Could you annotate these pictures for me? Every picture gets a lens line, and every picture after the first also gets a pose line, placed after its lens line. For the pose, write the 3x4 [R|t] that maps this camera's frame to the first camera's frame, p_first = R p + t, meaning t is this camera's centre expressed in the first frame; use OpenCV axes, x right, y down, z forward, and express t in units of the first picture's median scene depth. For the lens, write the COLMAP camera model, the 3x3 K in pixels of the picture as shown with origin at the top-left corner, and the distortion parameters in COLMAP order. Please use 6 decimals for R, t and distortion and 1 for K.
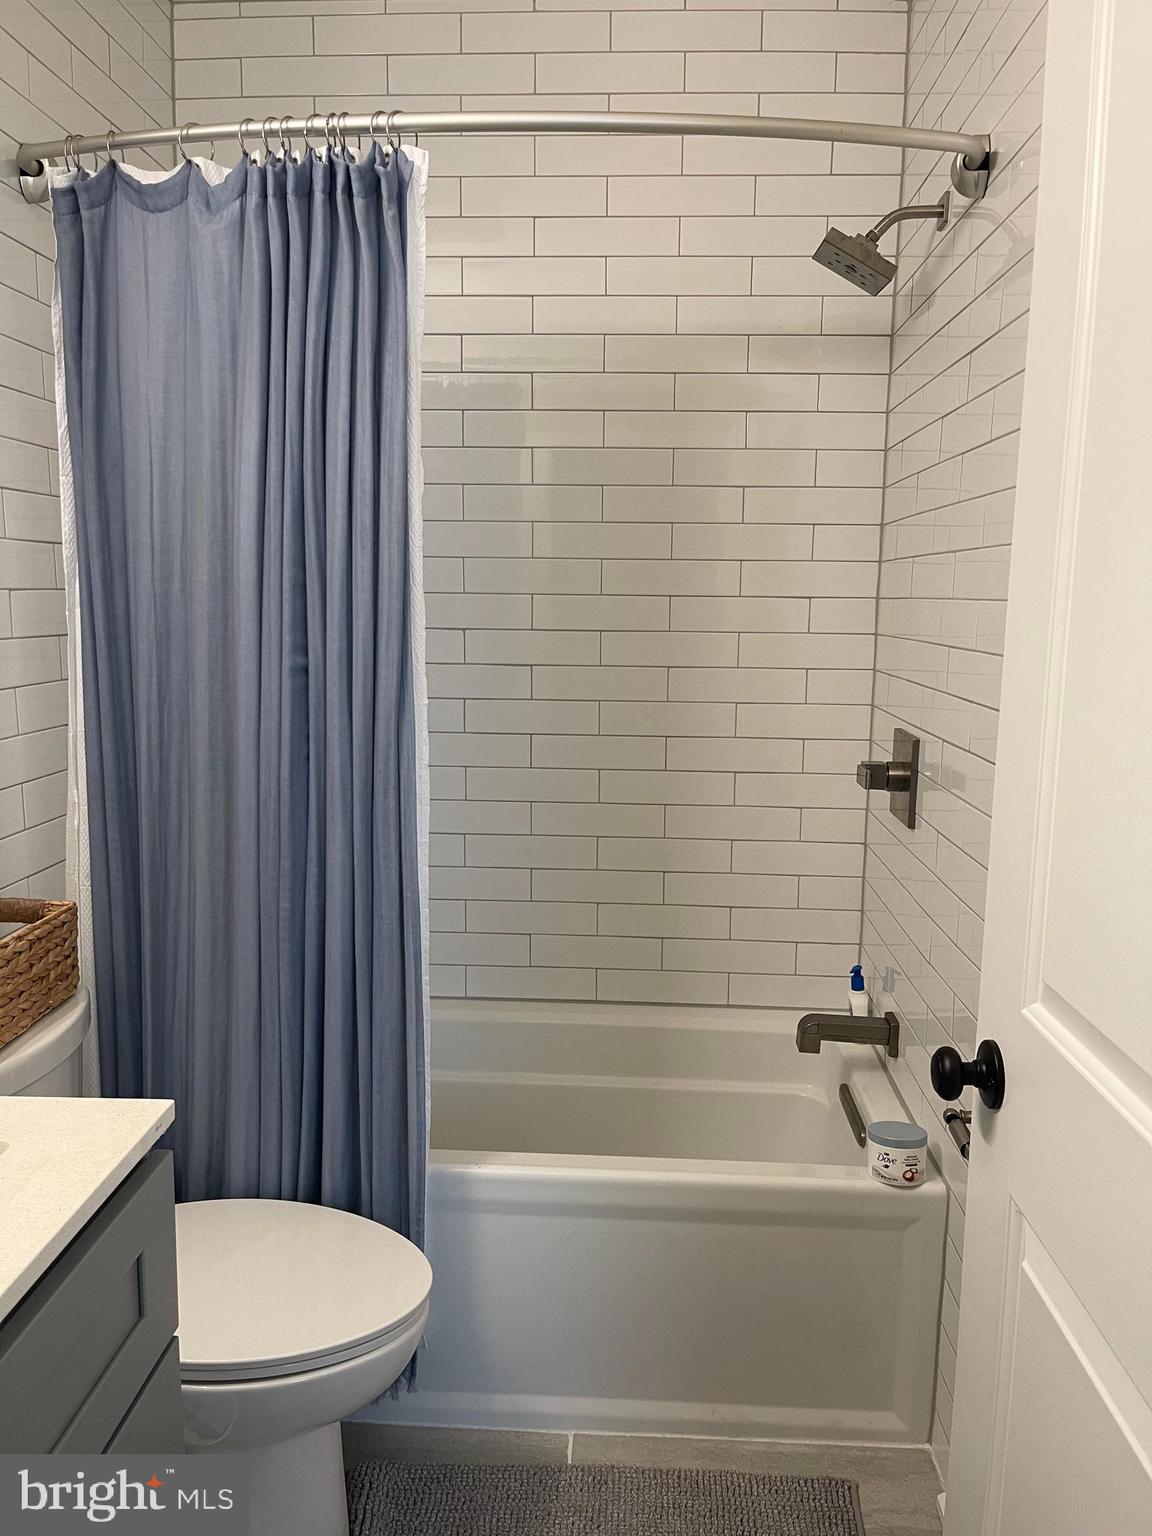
lens RADIAL K [[1167.0, 0, 576.0], [0, 1167.0, 768.0], [0, 0, 1]] dist [0.017721, 0.000090]
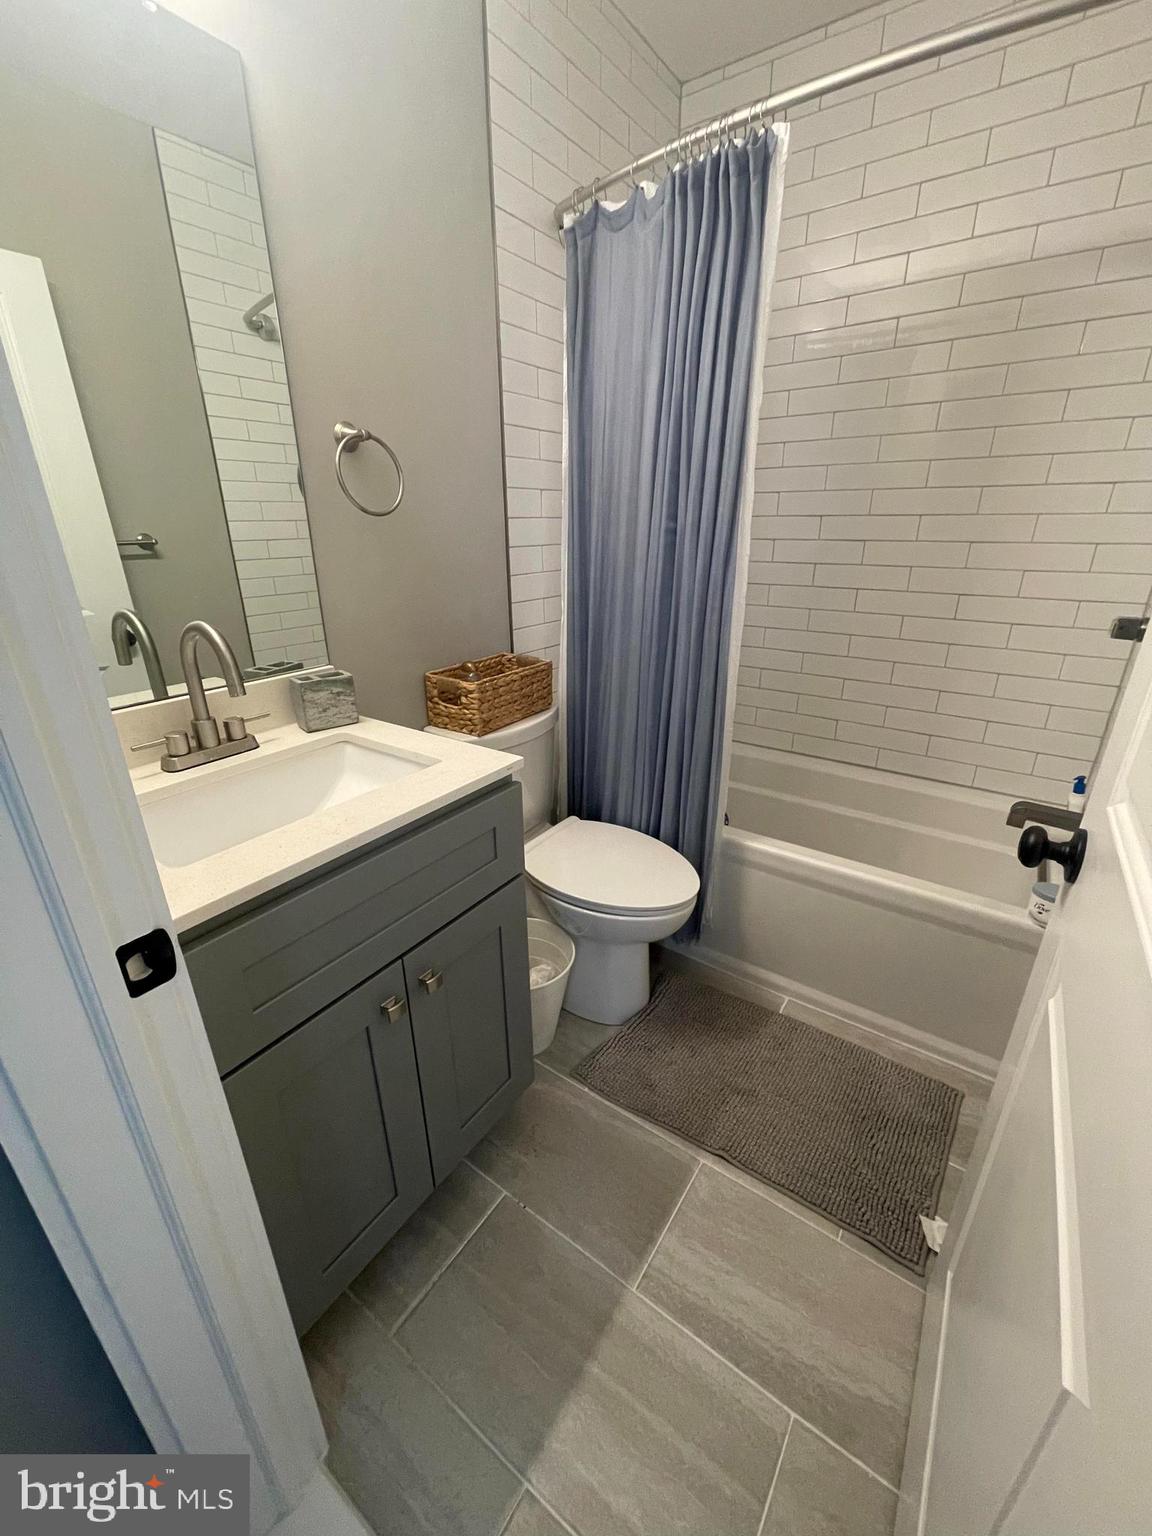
lens RADIAL K [[620.3, 0, 576.0], [0, 620.3, 768.0], [0, 0, 1]] dist [-0.001605, -0.000272]
pose [[0.842797, 0.182271, -0.506430, 0.155799], [-0.063656, 0.968065, 0.242483, 0.035198], [0.534455, -0.172127, 0.827484, 0.143062]]
